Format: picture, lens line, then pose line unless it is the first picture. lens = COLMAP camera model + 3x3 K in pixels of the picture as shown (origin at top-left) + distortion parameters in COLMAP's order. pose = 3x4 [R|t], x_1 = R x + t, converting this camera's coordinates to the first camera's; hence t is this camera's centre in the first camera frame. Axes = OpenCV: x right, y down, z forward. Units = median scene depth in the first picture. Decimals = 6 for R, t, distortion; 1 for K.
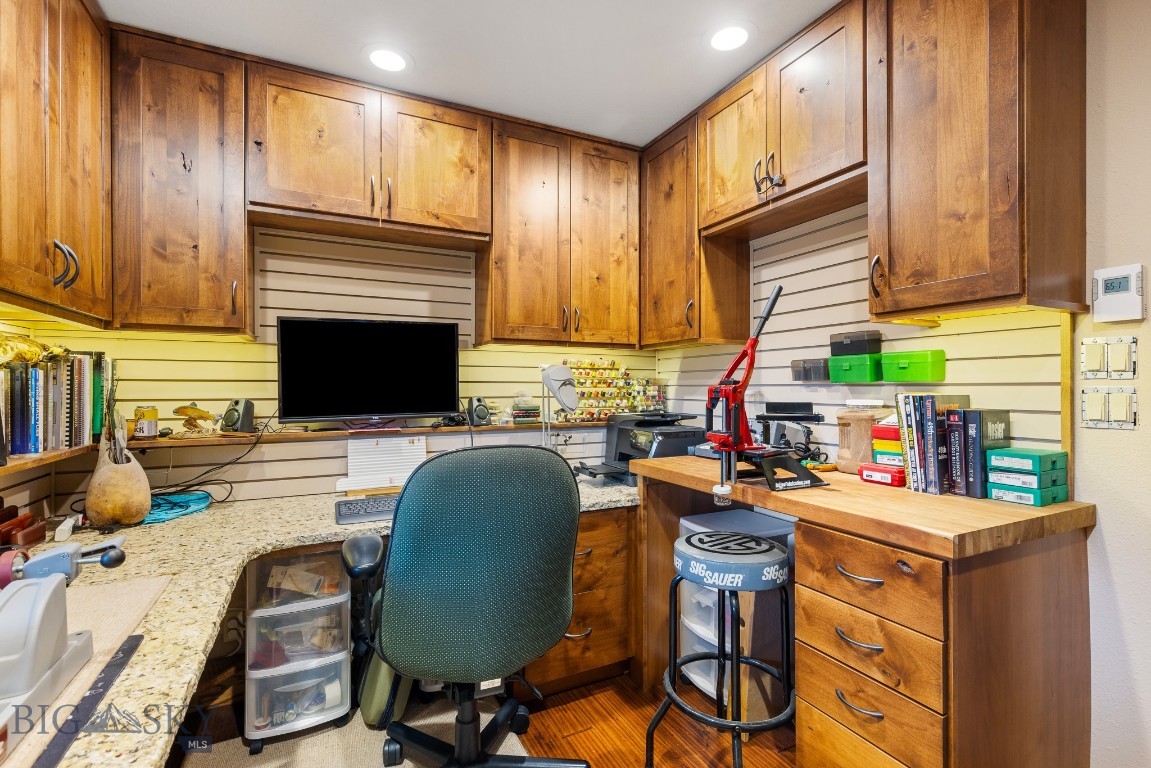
lens RADIAL K [[521.1, 0, 573.3], [0, 521.1, 387.0], [0, 0, 1]] dist [0.004421, -0.001198]
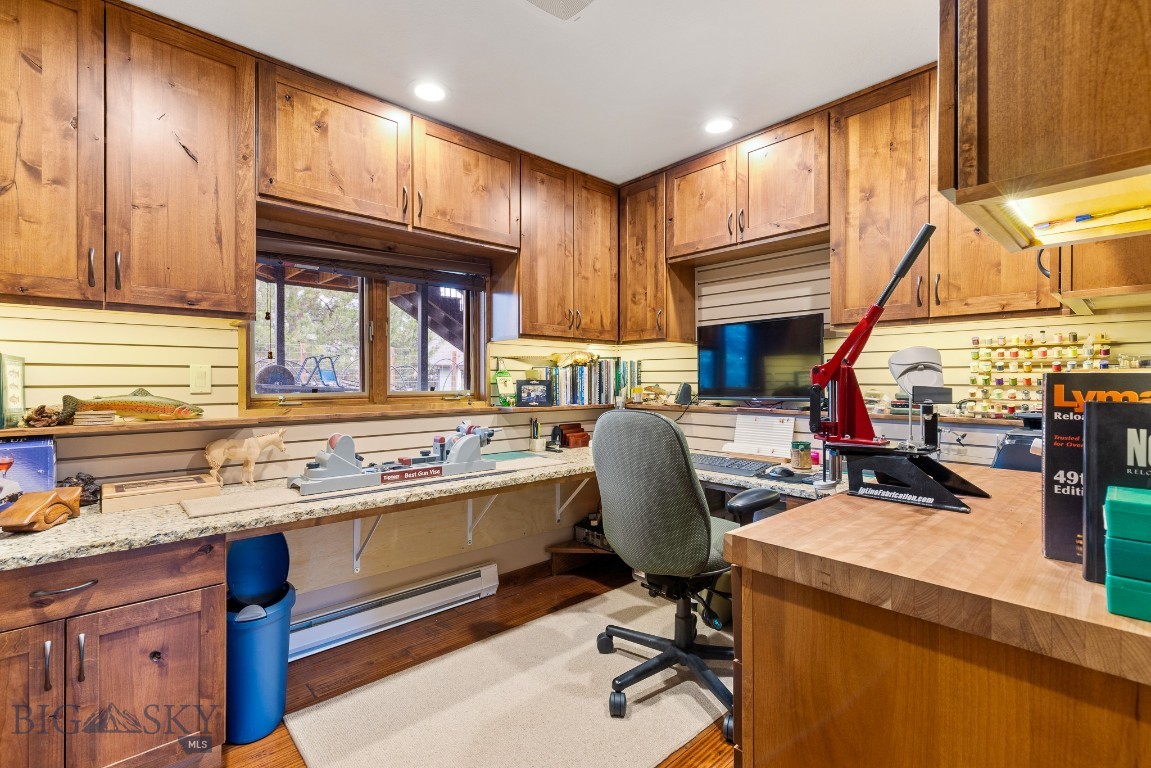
lens RADIAL K [[521.1, 0, 571.5], [0, 521.1, 380.7], [0, 0, 1]] dist [0.004421, -0.001198]
pose [[0.265625, 0.001087, -0.964076, 0.735797], [-0.001575, 0.999999, 0.000694, 0.015971], [0.964075, 0.001334, 0.265626, 0.259126]]
